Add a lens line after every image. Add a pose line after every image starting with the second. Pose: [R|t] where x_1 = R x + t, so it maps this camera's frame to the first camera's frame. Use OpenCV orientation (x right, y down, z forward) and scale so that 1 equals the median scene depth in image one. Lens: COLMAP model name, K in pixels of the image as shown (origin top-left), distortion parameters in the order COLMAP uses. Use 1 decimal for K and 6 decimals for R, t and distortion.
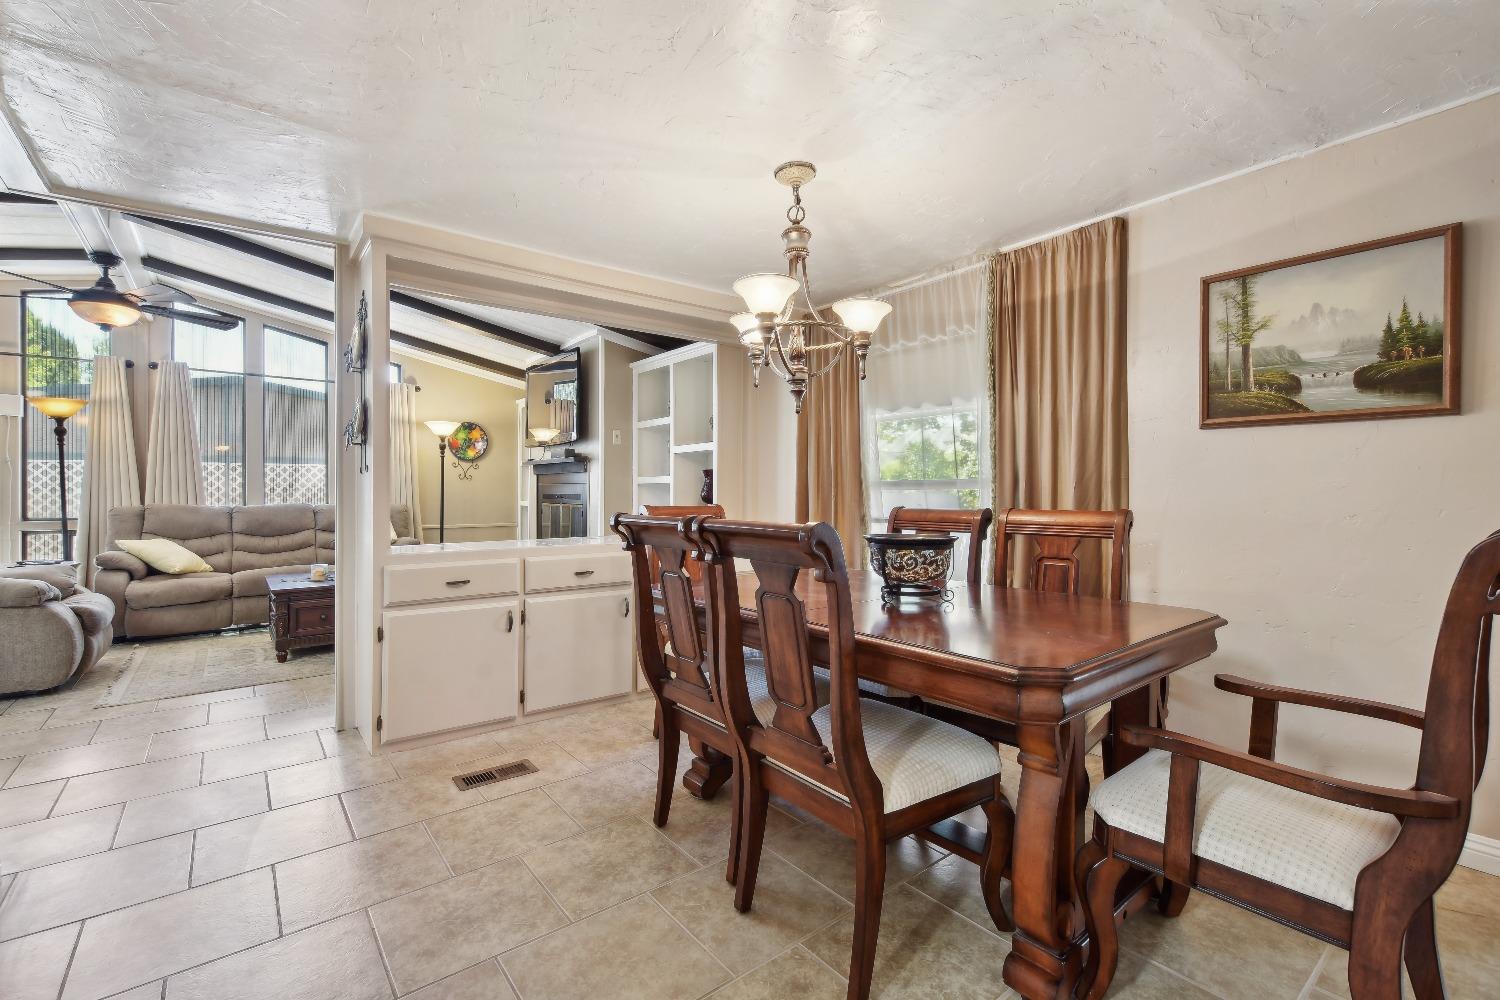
lens RADIAL K [[659.1, 0, 745.6], [0, 659.1, 493.3], [0, 0, 1]] dist [-0.001330, 0.000093]
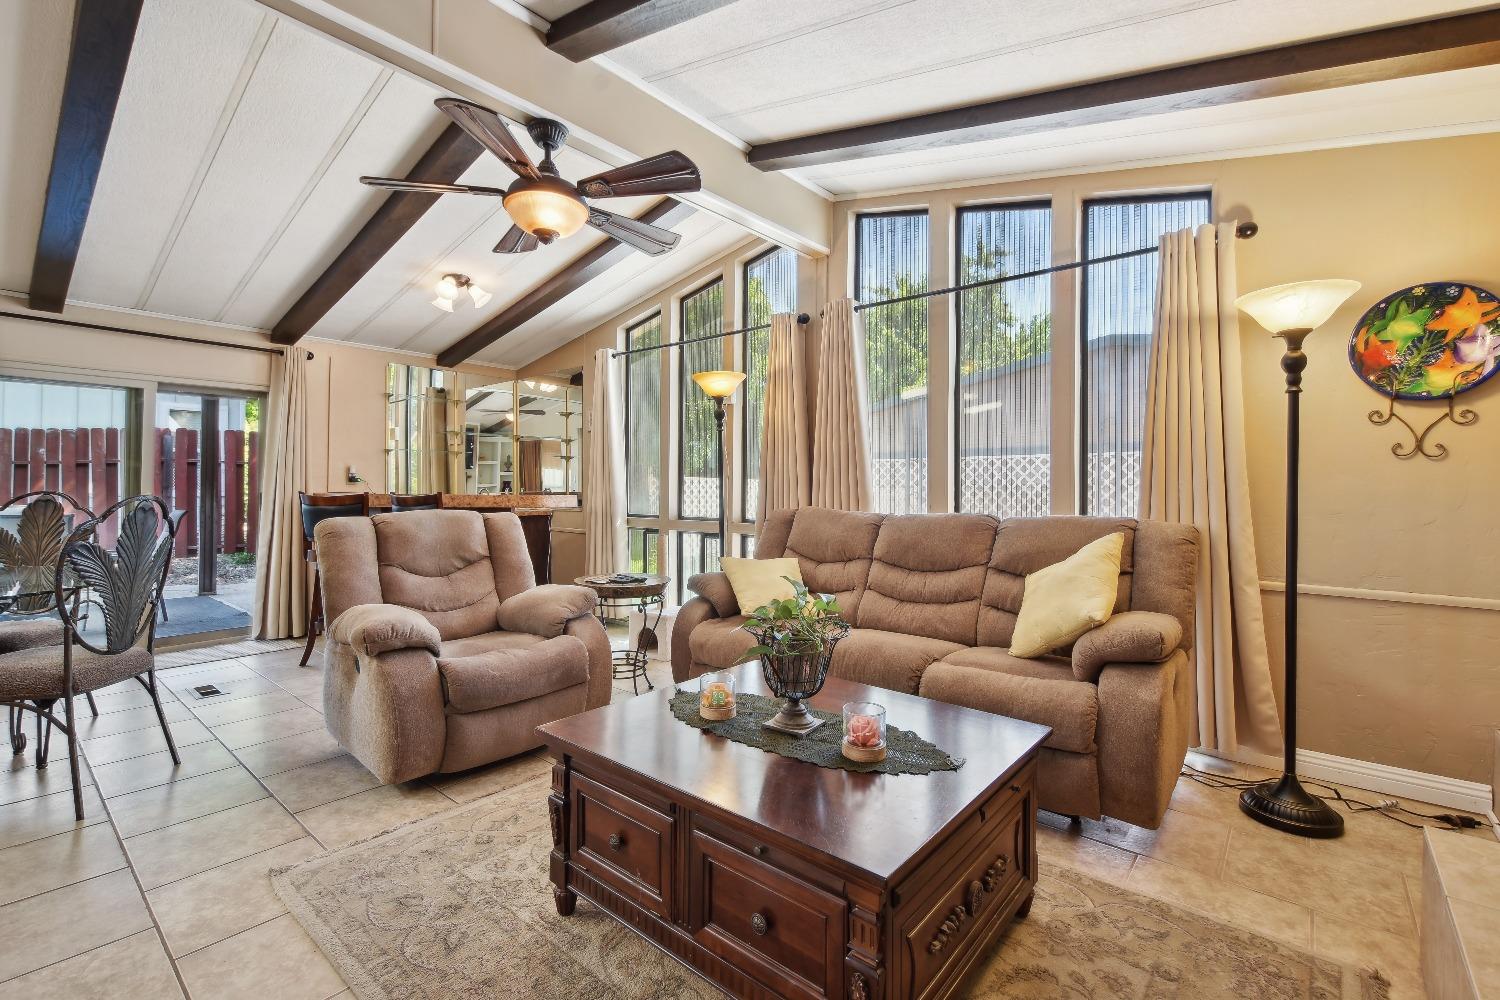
lens RADIAL K [[659.1, 0, 749.5], [0, 659.1, 489.2], [0, 0, 1]] dist [-0.001330, 0.000093]
pose [[0.195863, 0.000087, -0.980631, -0.198815], [-0.010316, 0.999945, -0.001972, -0.001411], [0.980577, 0.010502, 0.195853, 0.726366]]
